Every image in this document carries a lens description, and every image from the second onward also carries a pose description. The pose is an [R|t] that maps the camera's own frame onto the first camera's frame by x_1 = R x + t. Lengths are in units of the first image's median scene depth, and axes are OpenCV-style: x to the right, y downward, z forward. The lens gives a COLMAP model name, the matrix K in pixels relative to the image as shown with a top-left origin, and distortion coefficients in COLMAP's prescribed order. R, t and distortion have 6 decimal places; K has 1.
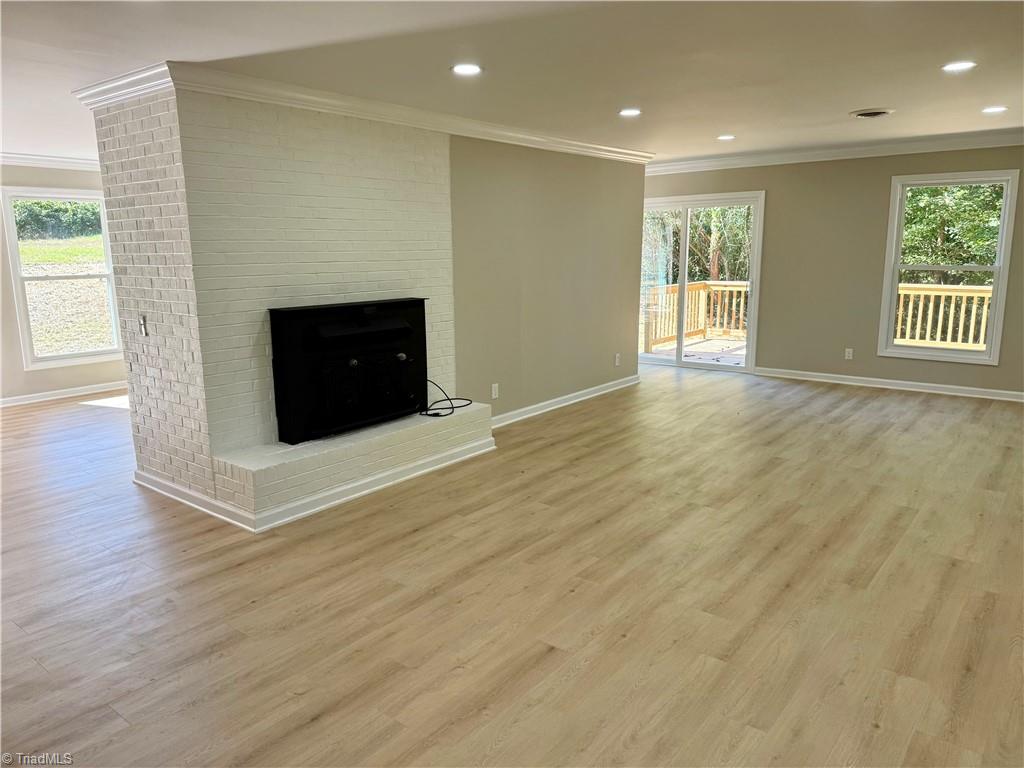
lens RADIAL K [[736.2, 0, 513.3], [0, 736.2, 377.4], [0, 0, 1]] dist [0.048869, -0.031770]
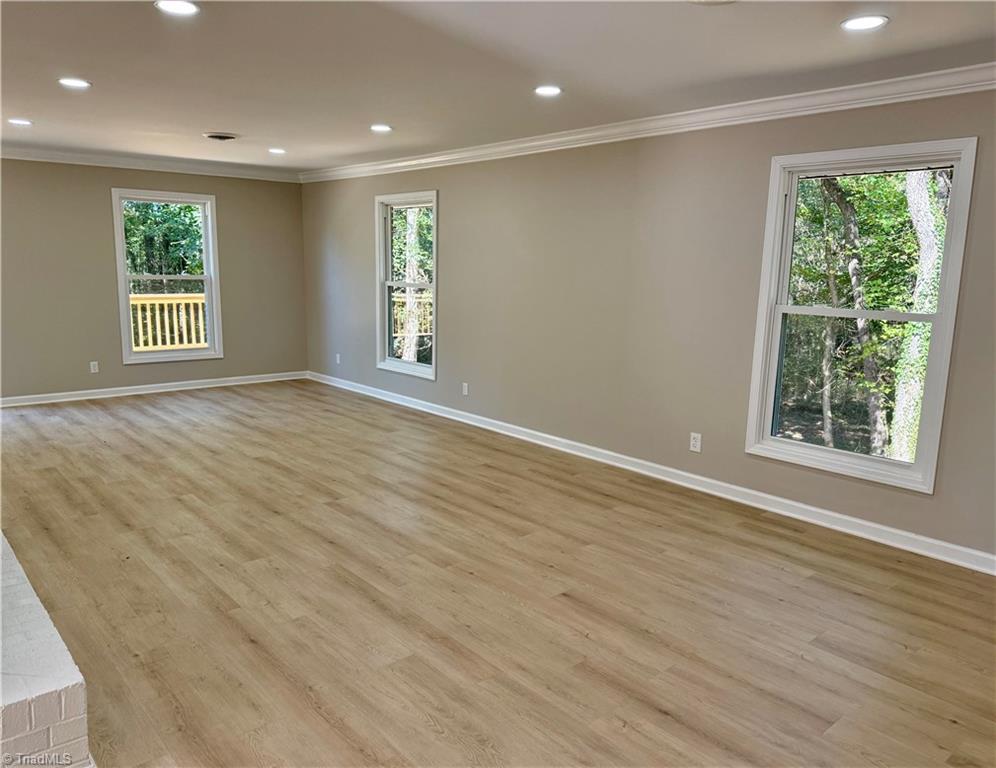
lens RADIAL K [[710.9, 0, 501.6], [0, 710.9, 389.8], [0, 0, 1]] dist [0.046863, -0.028016]
pose [[0.190688, -0.166246, 0.967471, -0.773375], [0.161554, 0.977432, 0.136116, -0.097019], [-0.968266, 0.130343, 0.213243, 0.614910]]
